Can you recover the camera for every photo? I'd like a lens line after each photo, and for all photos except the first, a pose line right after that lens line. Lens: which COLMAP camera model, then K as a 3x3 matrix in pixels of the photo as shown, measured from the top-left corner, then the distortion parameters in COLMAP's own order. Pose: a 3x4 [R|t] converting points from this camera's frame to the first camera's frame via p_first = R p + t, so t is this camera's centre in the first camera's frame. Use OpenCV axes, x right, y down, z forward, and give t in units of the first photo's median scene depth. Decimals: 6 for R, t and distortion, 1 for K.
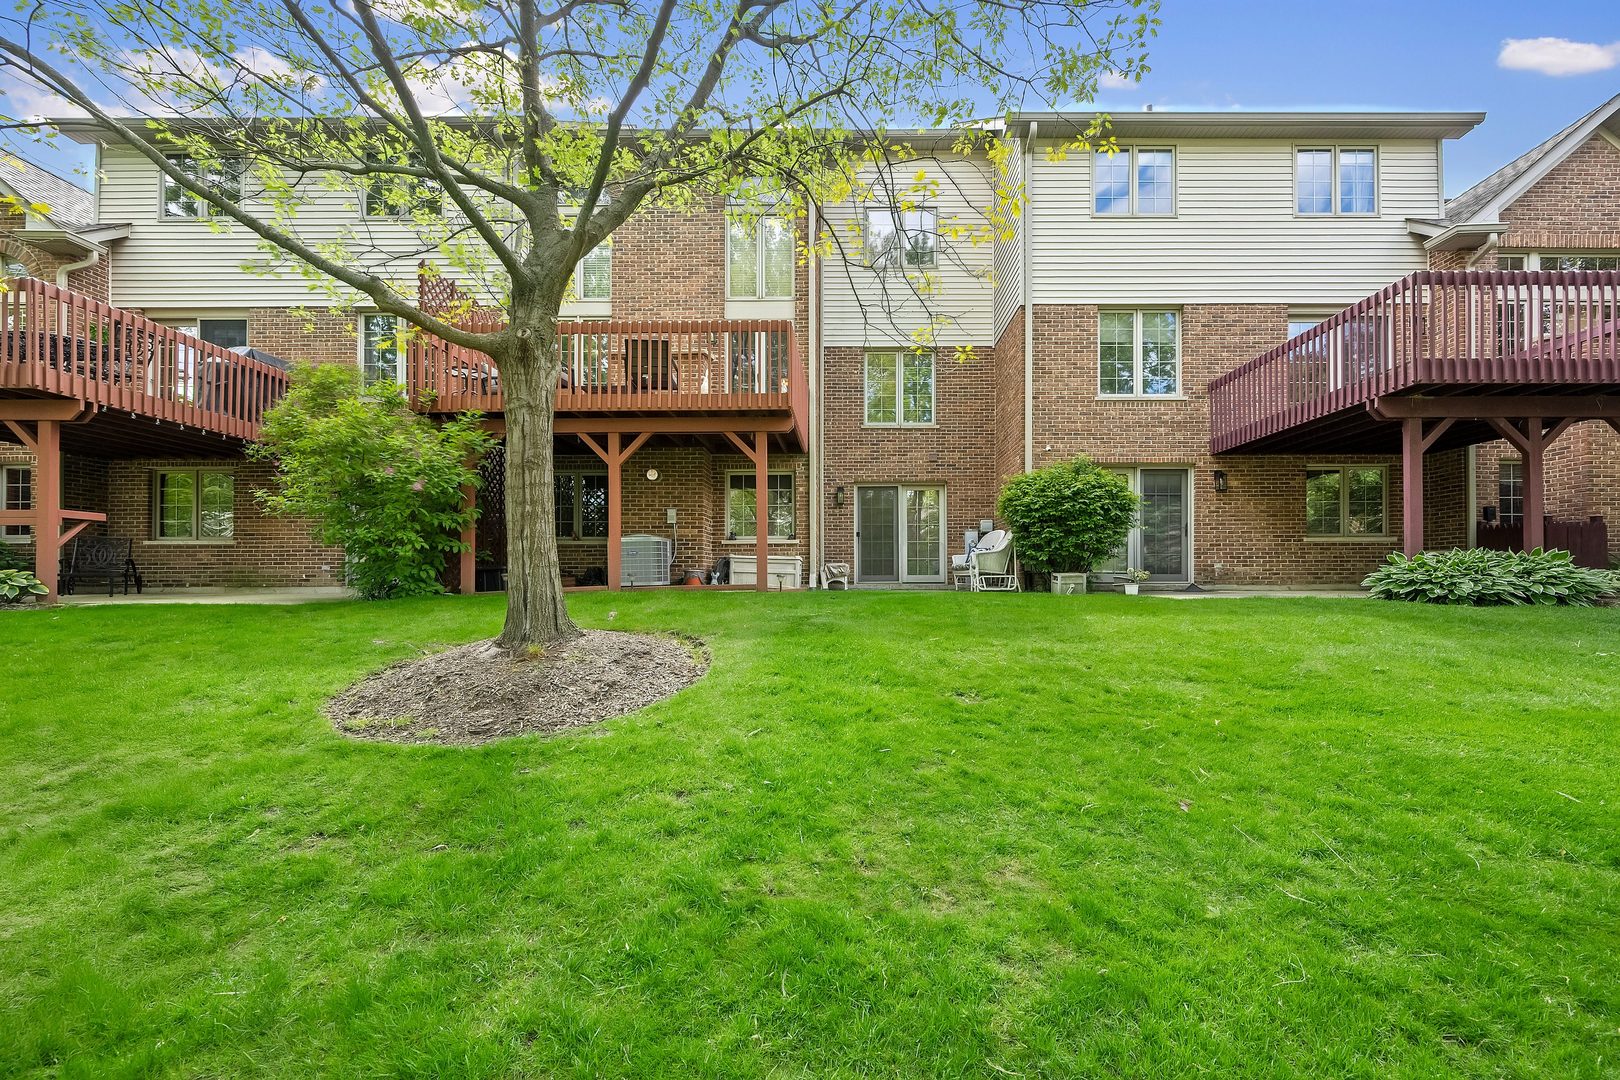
lens RADIAL K [[650.4, 0, 817.6], [0, 650.4, 547.4], [0, 0, 1]] dist [-0.002300, -0.000403]
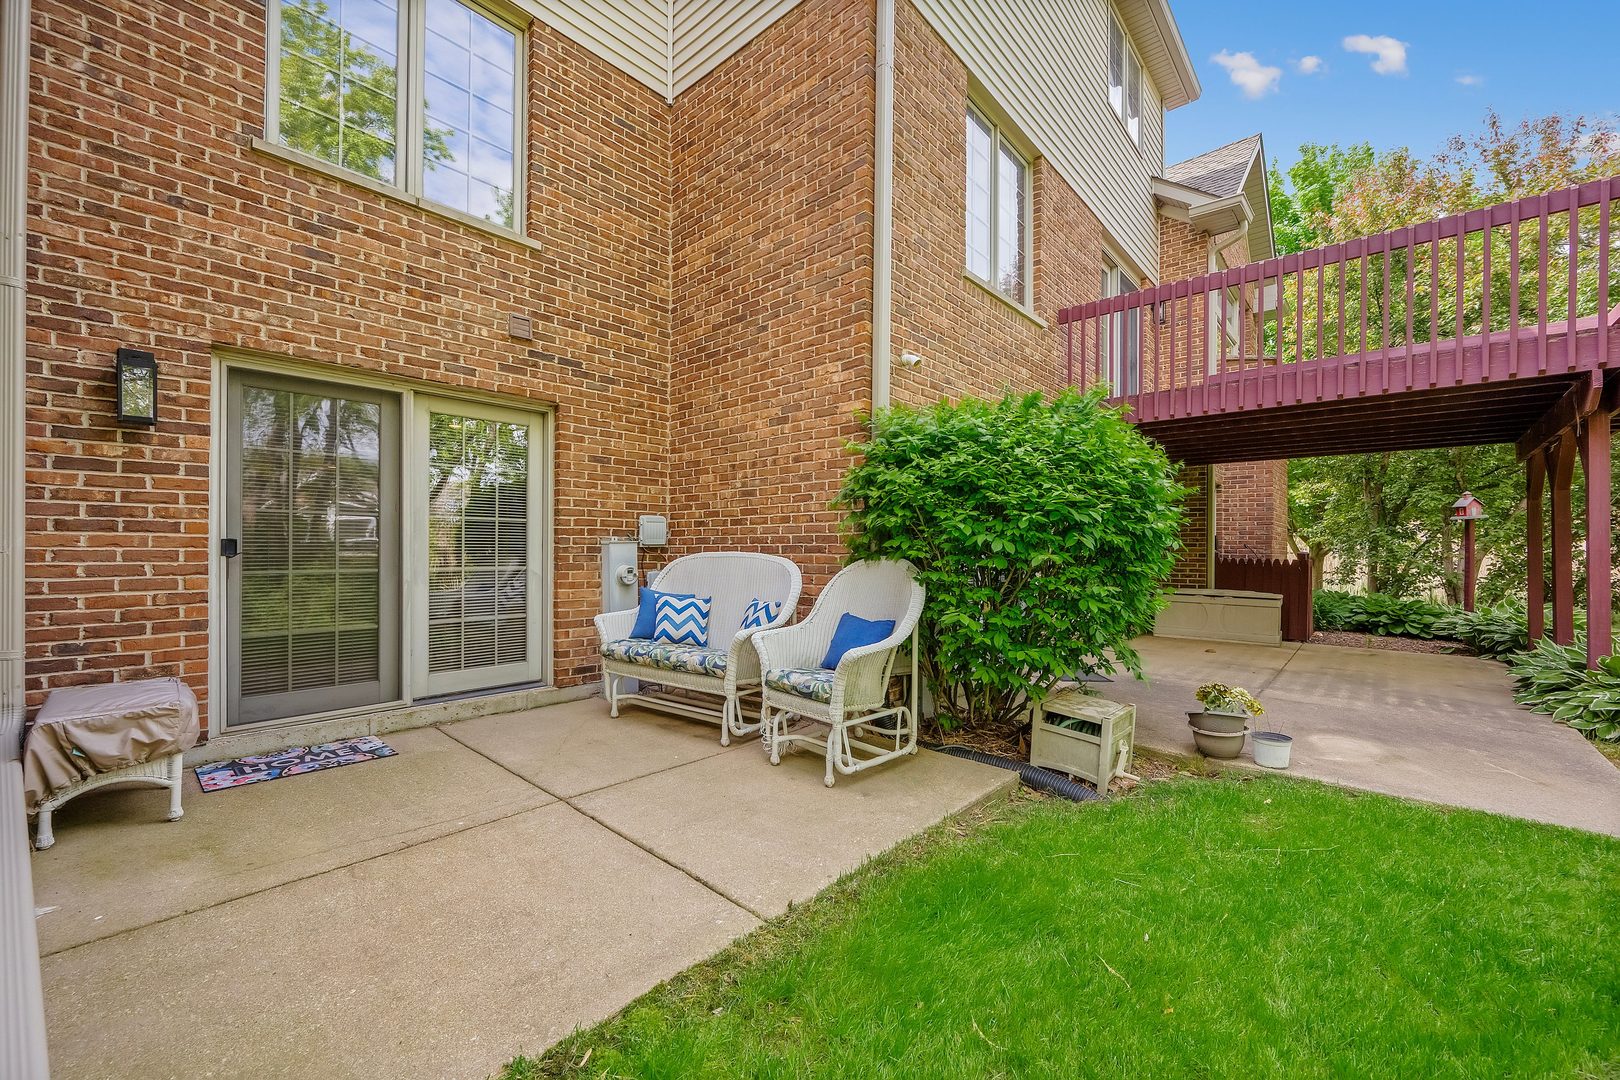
lens RADIAL K [[650.4, 0, 817.6], [0, 650.4, 547.4], [0, 0, 1]] dist [-0.002300, -0.000403]
pose [[0.636708, 0.006171, 0.771080, 0.011428], [-0.010601, 0.999944, 0.000751, -0.023217], [-0.771032, -0.008652, 0.636738, 0.655730]]
